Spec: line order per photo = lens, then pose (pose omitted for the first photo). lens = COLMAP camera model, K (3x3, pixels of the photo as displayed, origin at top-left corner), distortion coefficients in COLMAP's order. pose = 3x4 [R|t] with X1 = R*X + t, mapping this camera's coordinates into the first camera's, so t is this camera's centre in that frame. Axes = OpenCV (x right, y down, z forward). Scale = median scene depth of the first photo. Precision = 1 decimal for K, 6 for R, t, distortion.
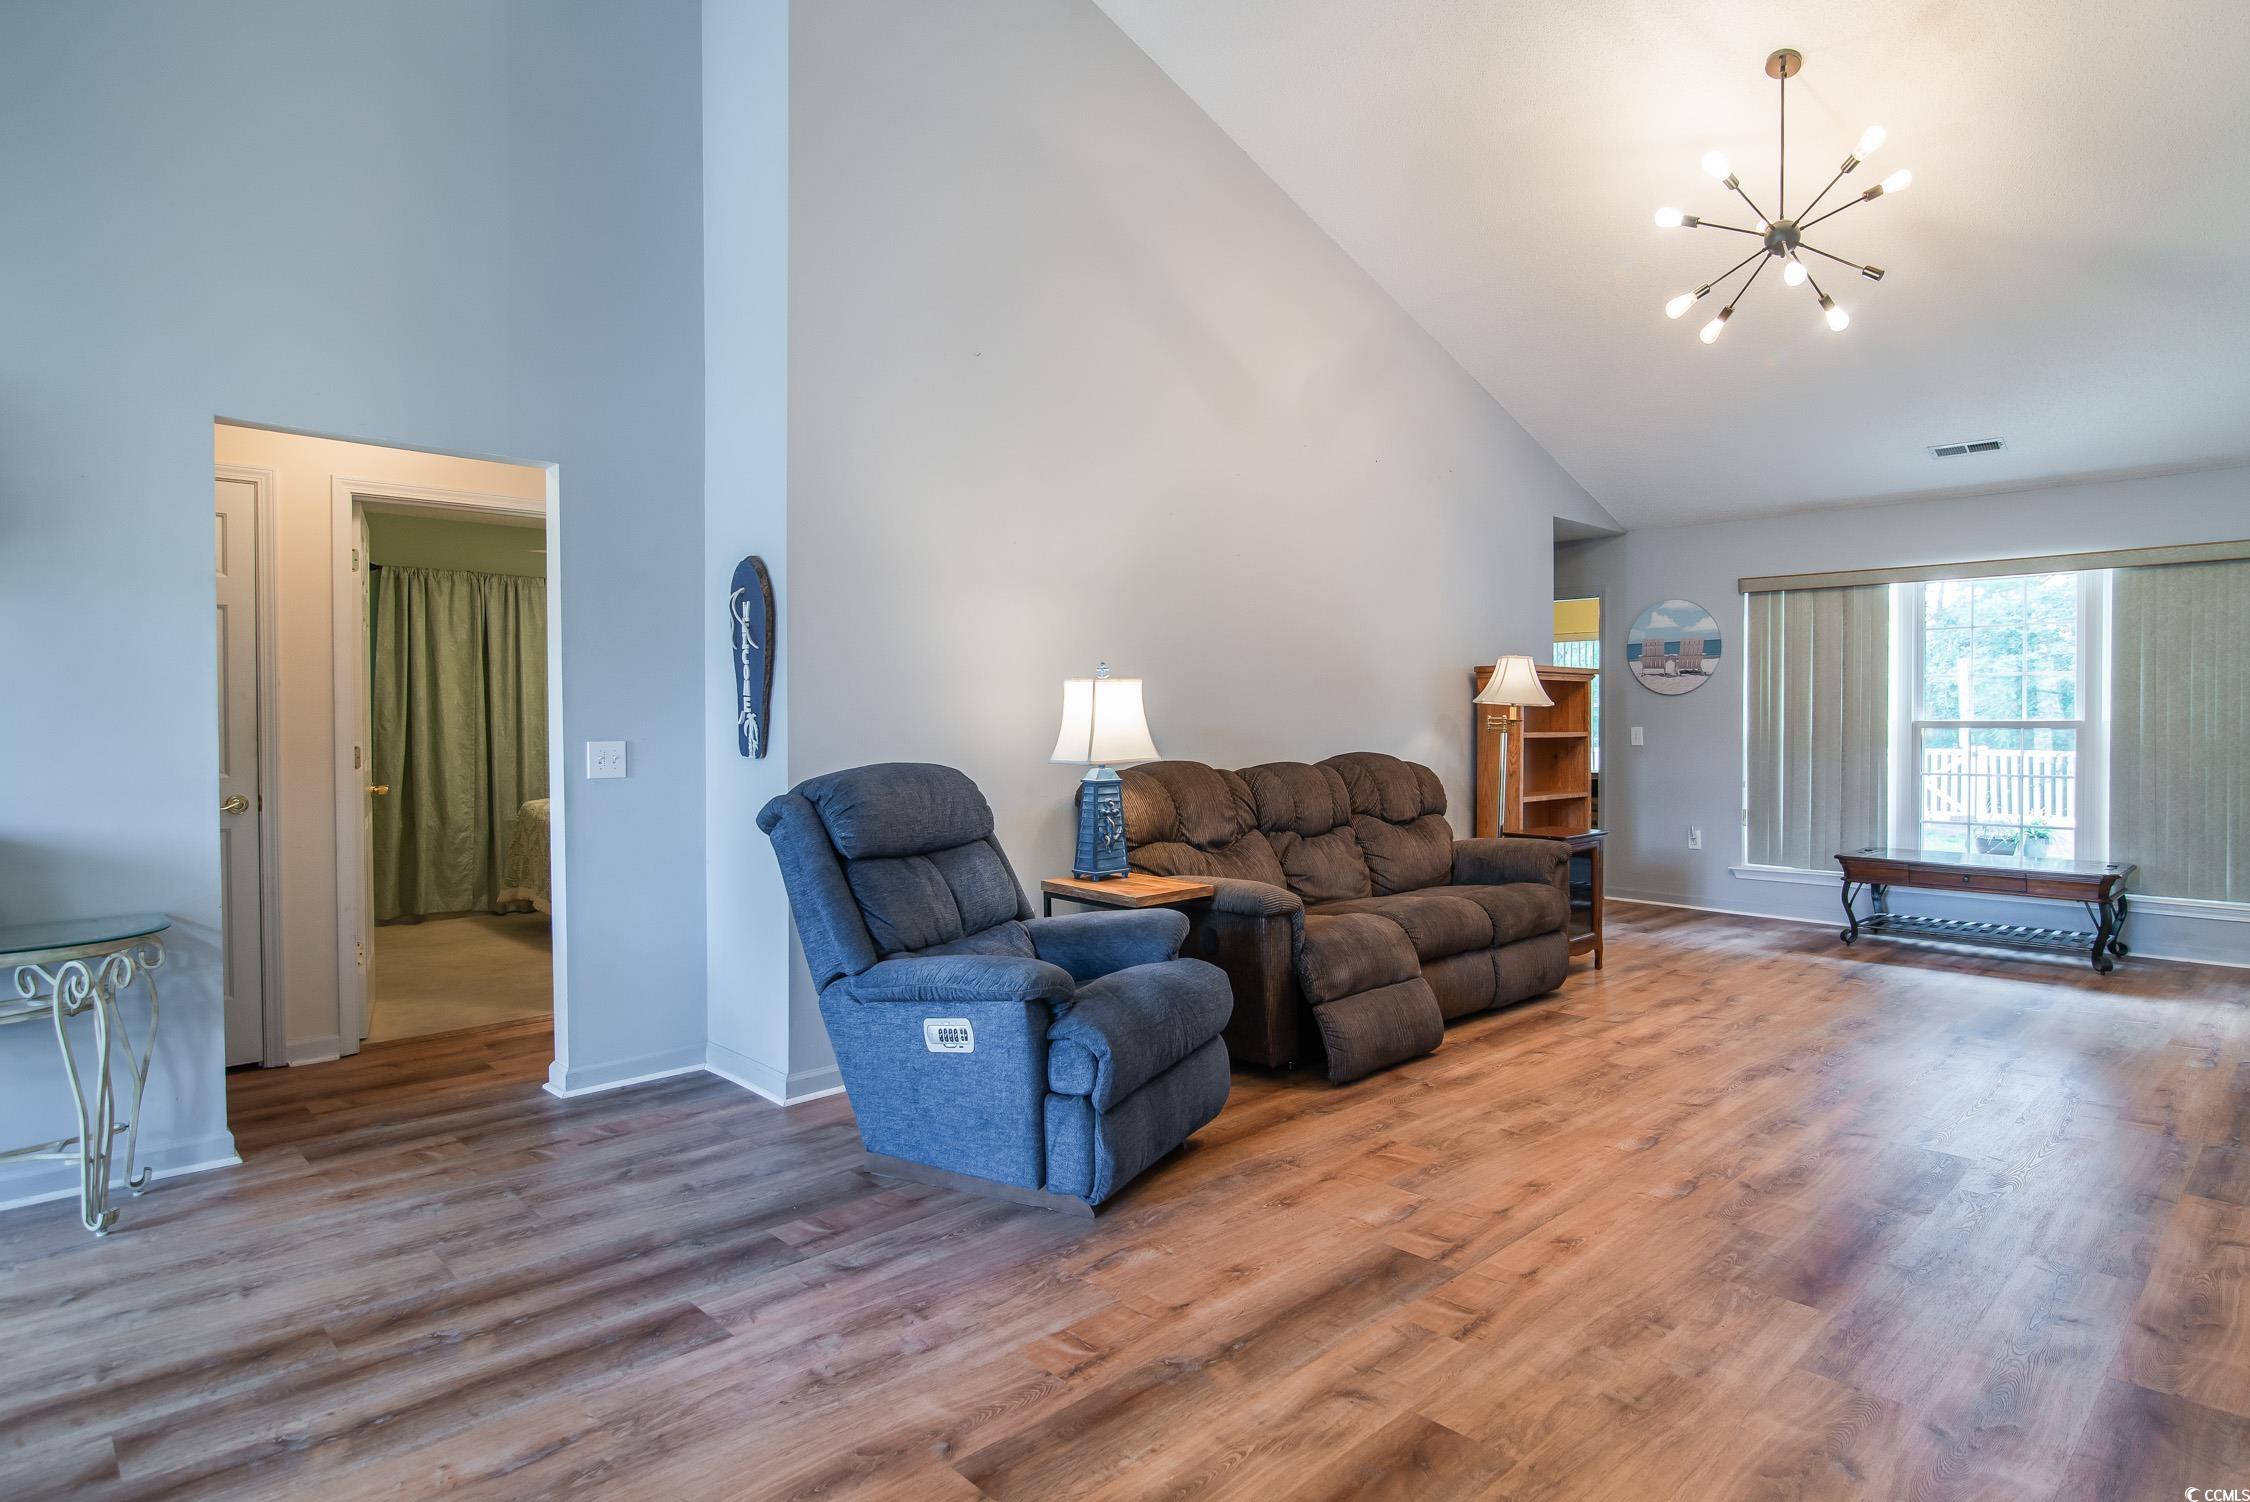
lens RADIAL K [[1238.1, 0, 1109.6], [0, 1238.1, 745.0], [0, 0, 1]] dist [-0.007903, -0.001130]
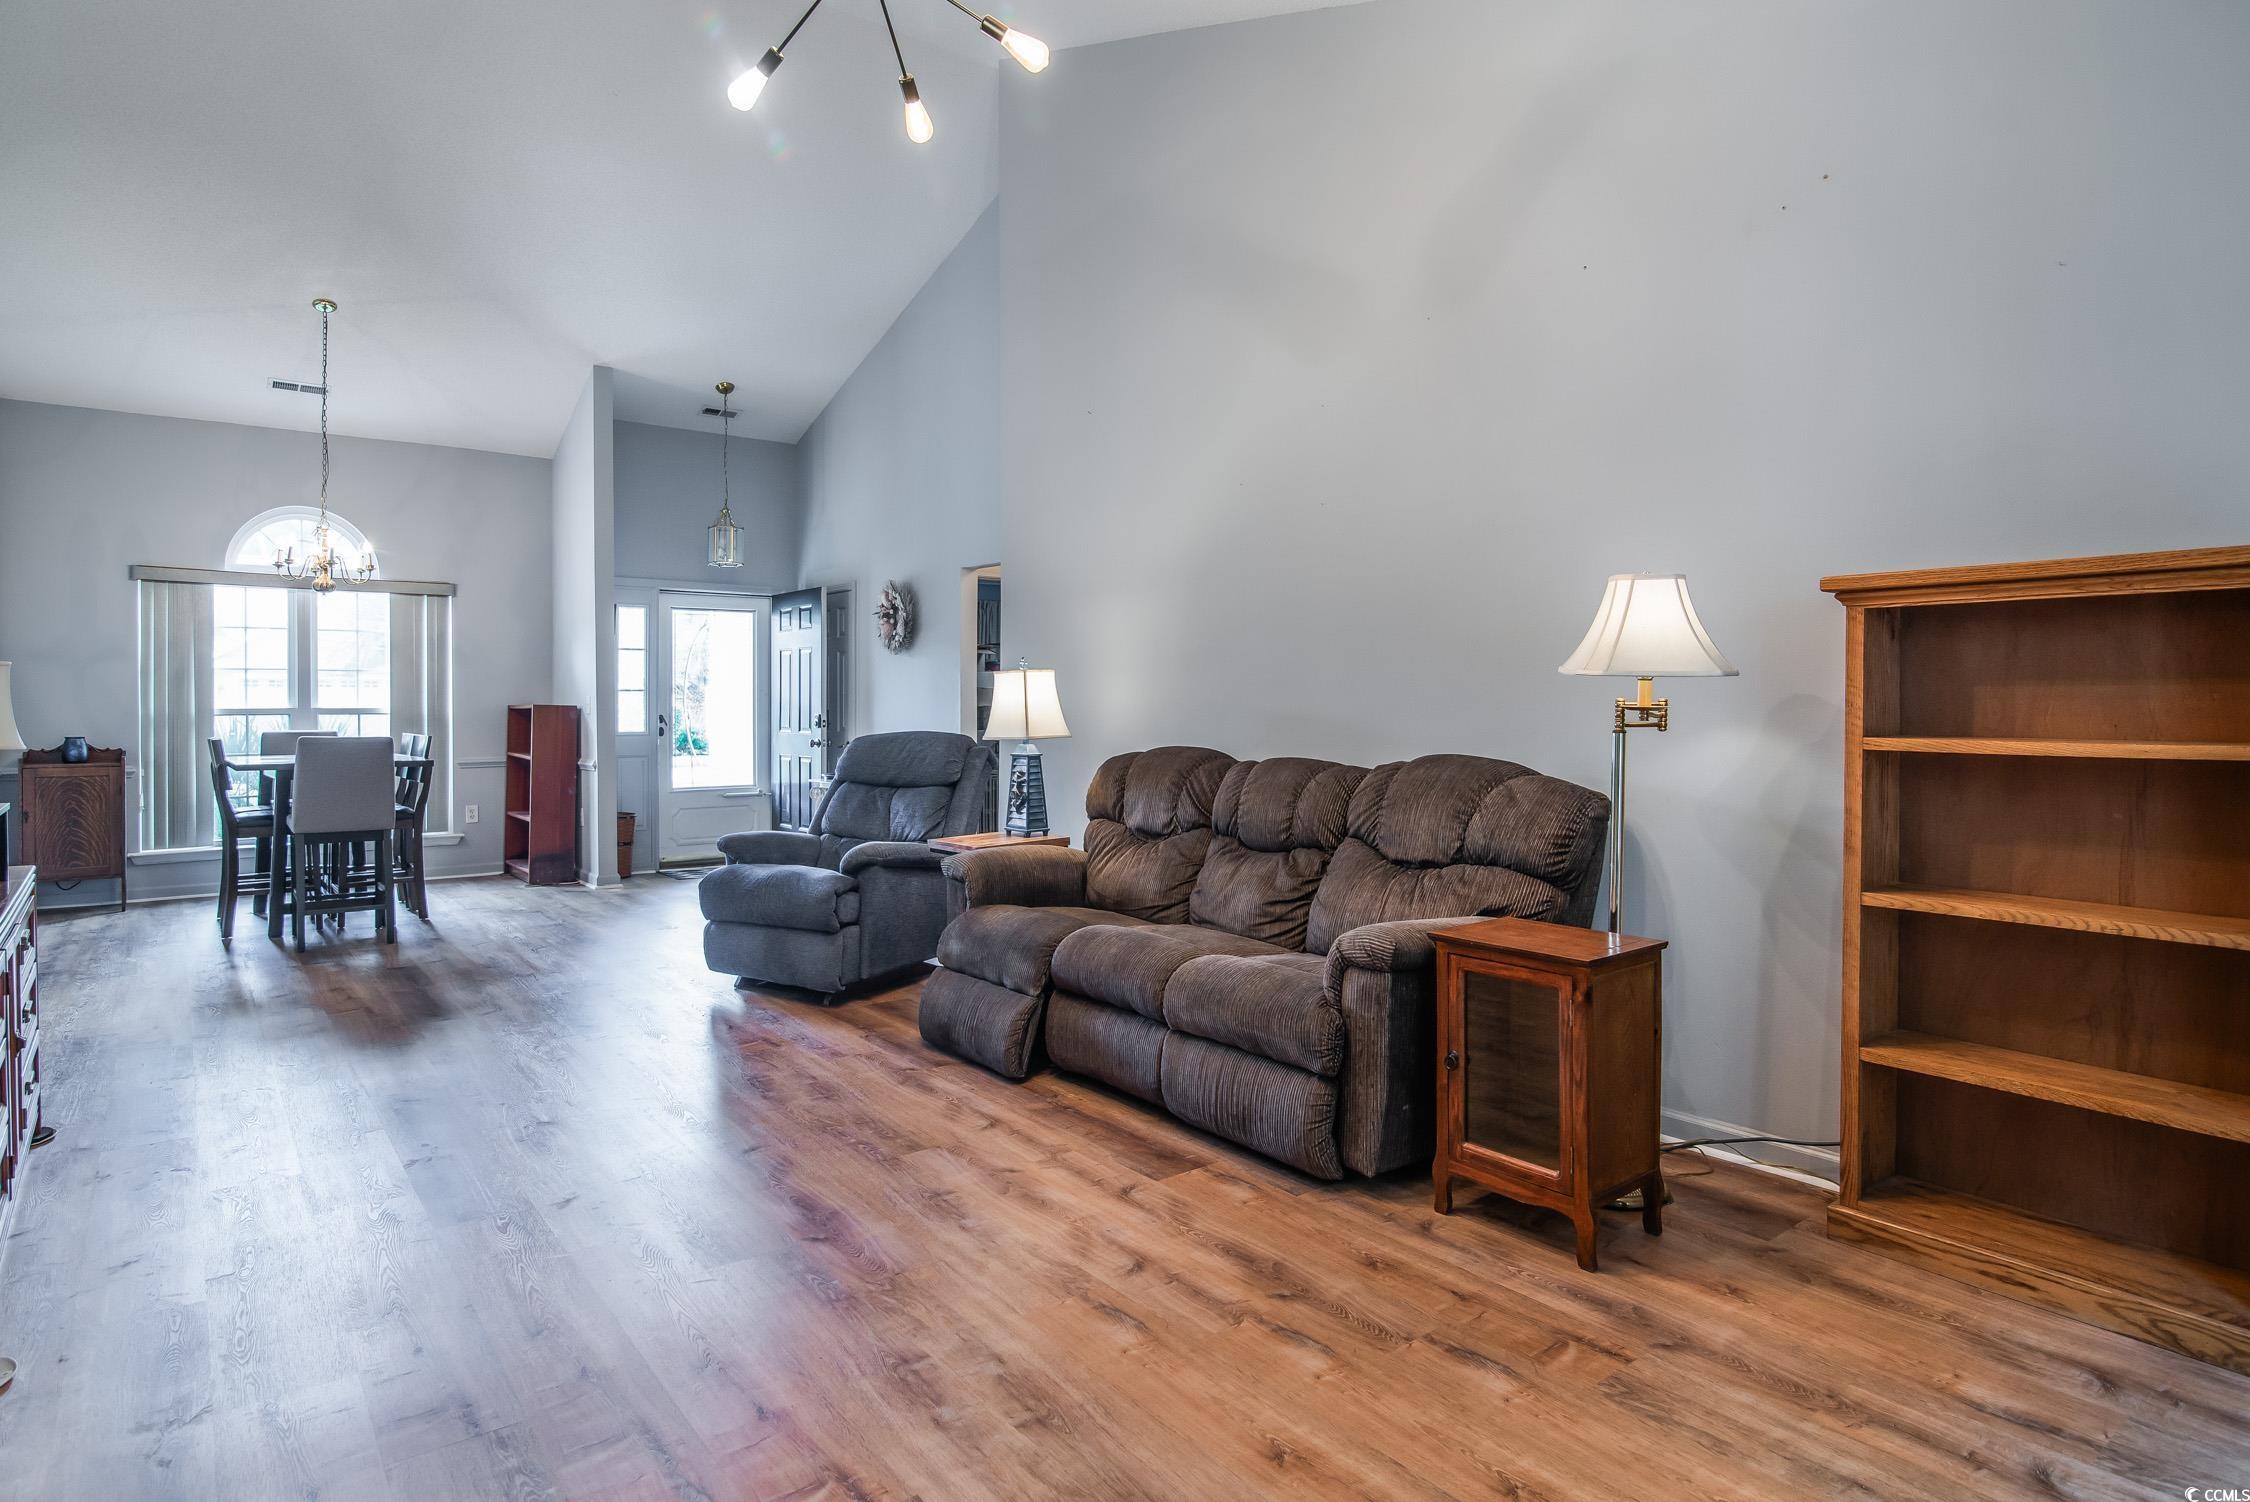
lens RADIAL K [[1186.2, 0, 1112.0], [0, 1186.2, 731.2], [0, 0, 1]] dist [0.001865, 0.001848]
pose [[-0.087677, 0.026866, -0.995787, 1.148736], [-0.025156, 0.999258, 0.029174, -0.029451], [0.995831, 0.027608, -0.086936, 1.194886]]
